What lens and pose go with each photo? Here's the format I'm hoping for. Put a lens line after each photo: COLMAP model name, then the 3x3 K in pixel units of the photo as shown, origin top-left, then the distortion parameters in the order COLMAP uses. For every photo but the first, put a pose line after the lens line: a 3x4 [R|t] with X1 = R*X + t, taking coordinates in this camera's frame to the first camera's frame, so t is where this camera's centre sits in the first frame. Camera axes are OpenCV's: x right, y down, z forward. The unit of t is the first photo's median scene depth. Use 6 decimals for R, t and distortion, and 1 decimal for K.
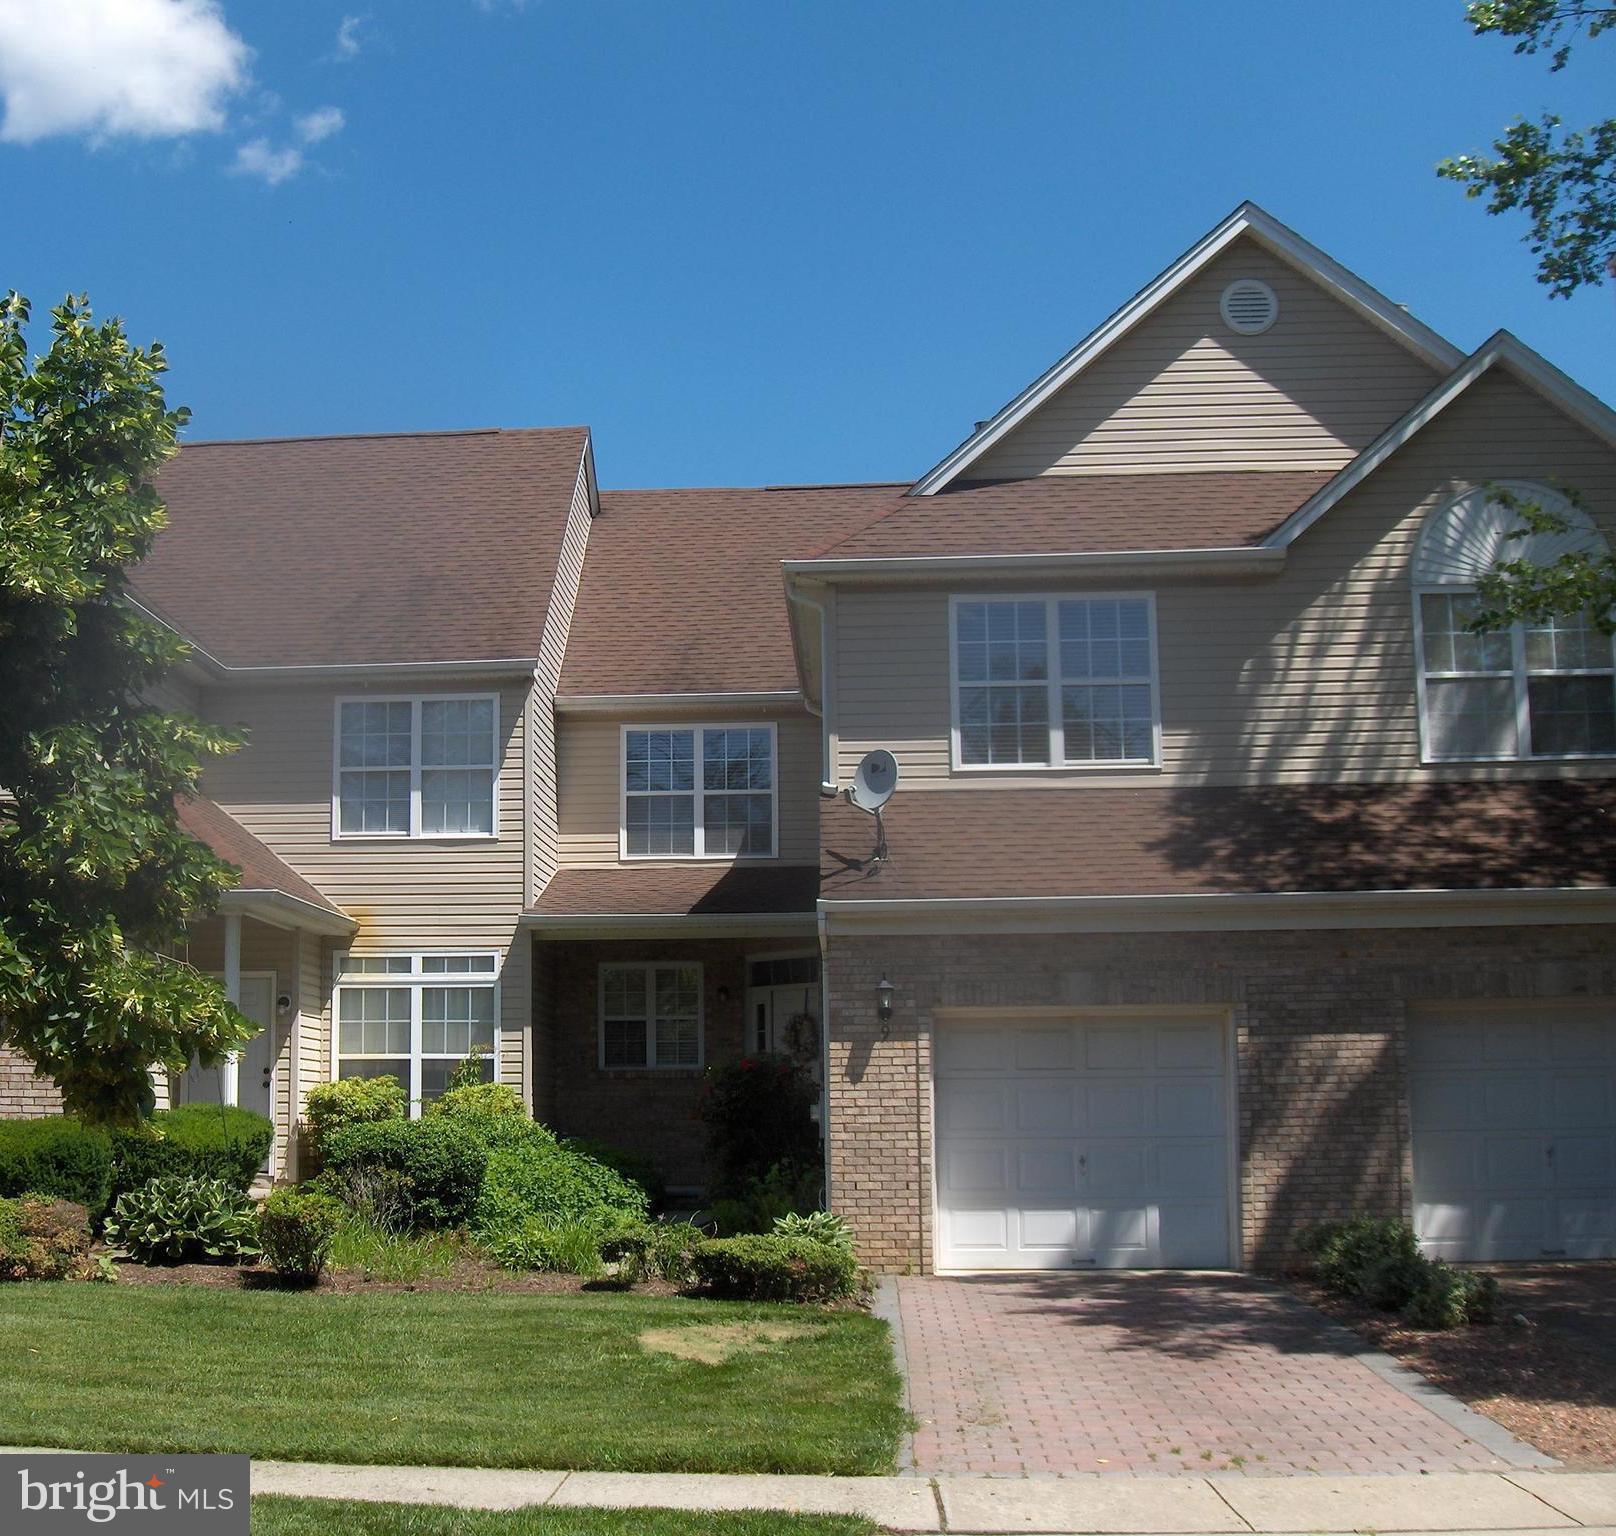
lens RADIAL K [[2529.6, 0, 808.0], [0, 2529.6, 768.0], [0, 0, 1]] dist [-0.176325, 0.037312]
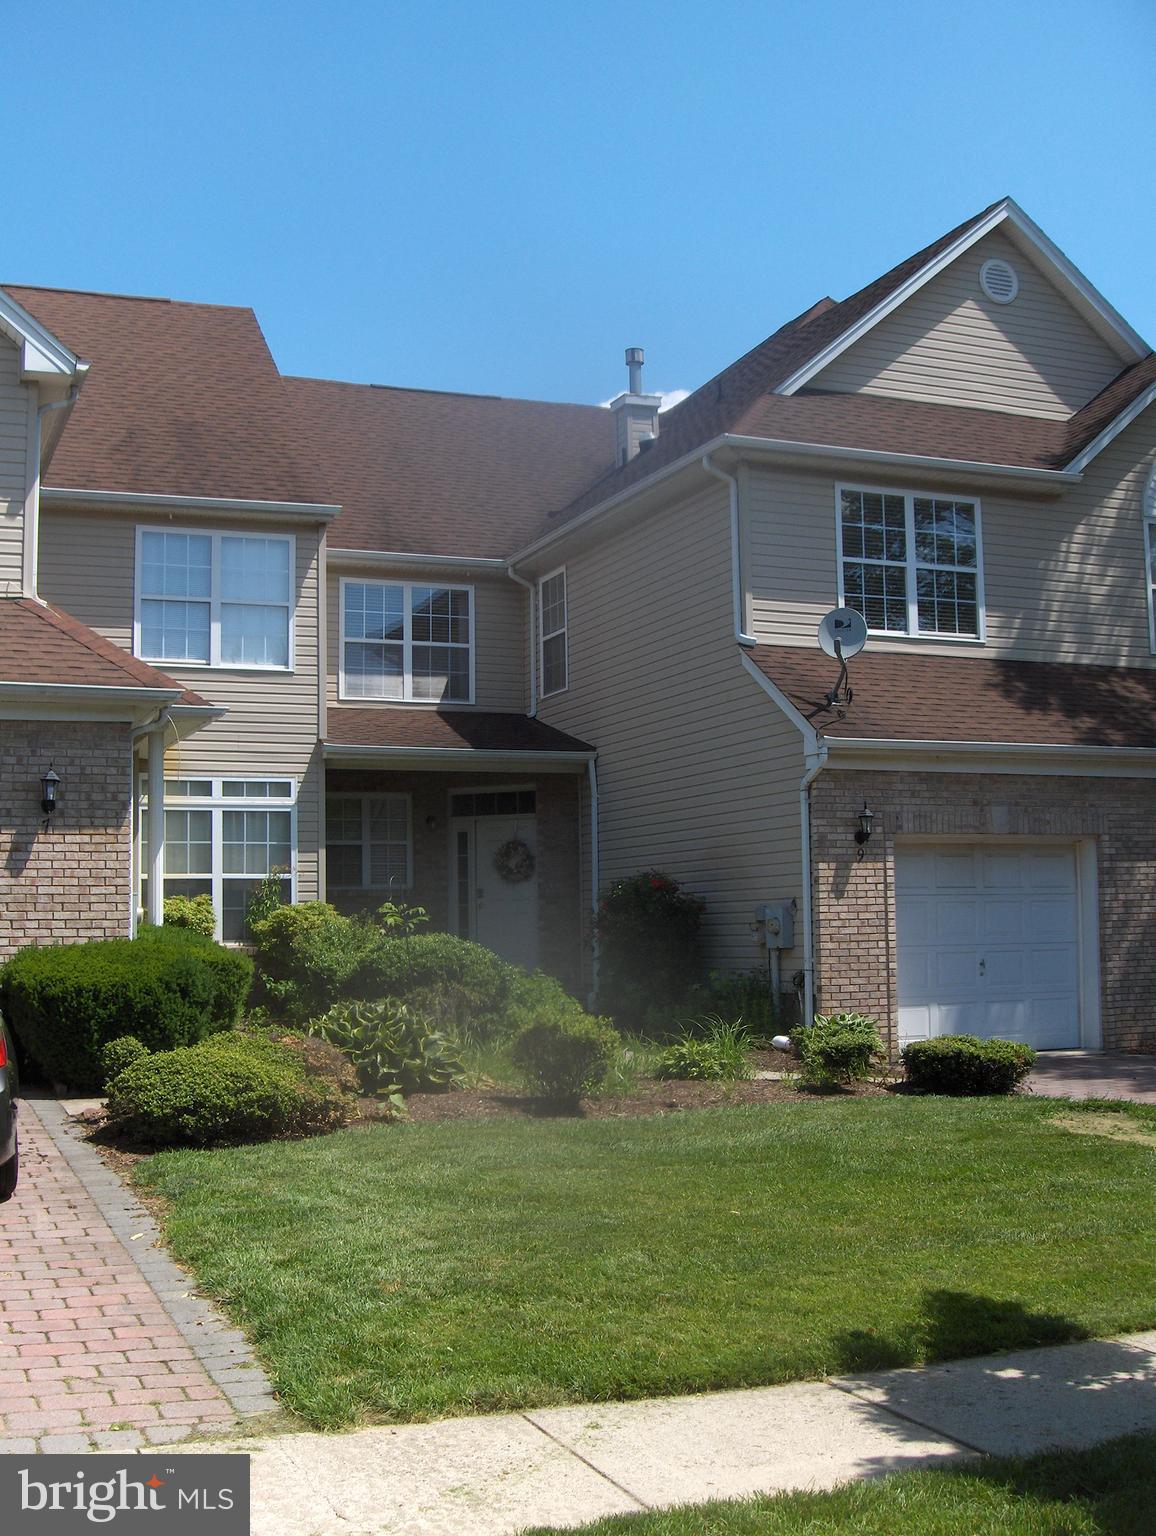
lens RADIAL K [[1792.5, 0, 578.5], [0, 1792.5, 795.3], [0, 0, 1]] dist [-0.146910, -0.039780]
pose [[0.880831, 0.027096, 0.472655, -0.434492], [-0.056596, 0.997228, 0.048302, 0.042939], [-0.470036, -0.069297, 0.879923, 0.325907]]
